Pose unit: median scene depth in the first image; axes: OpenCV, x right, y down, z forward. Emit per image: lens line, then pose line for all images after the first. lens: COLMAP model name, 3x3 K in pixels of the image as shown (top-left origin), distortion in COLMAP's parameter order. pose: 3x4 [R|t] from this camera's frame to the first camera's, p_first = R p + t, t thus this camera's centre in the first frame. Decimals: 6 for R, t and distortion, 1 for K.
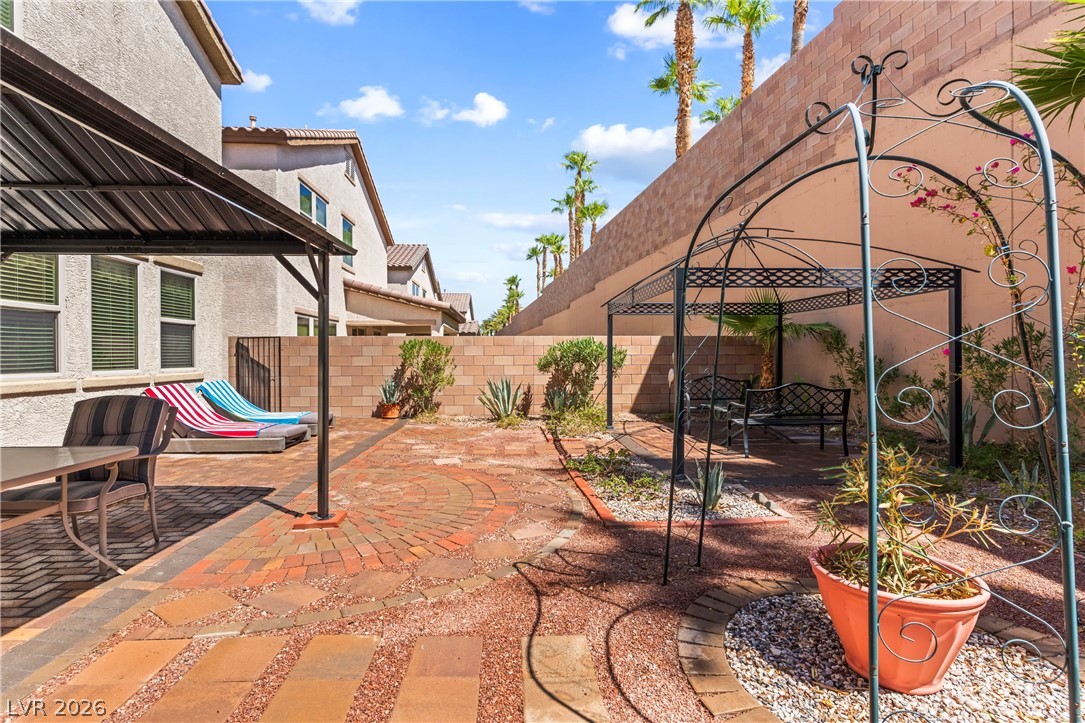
lens RADIAL K [[517.4, 0, 549.0], [0, 517.4, 359.6], [0, 0, 1]] dist [-0.000181, -0.000035]
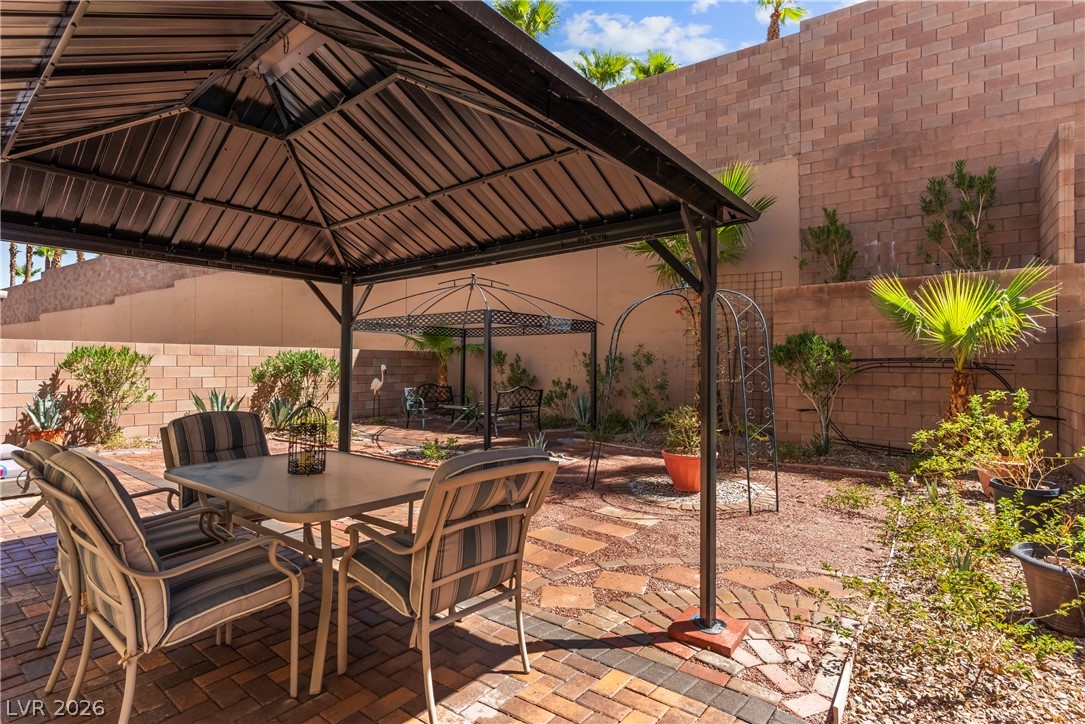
lens RADIAL K [[517.4, 0, 549.0], [0, 517.4, 360.1], [0, 0, 1]] dist [-0.000181, -0.000035]
pose [[0.650346, 0.012541, 0.759534, -0.541820], [-0.000570, 0.999871, -0.016021, -0.006414], [-0.759638, 0.009986, 0.650270, -0.058751]]
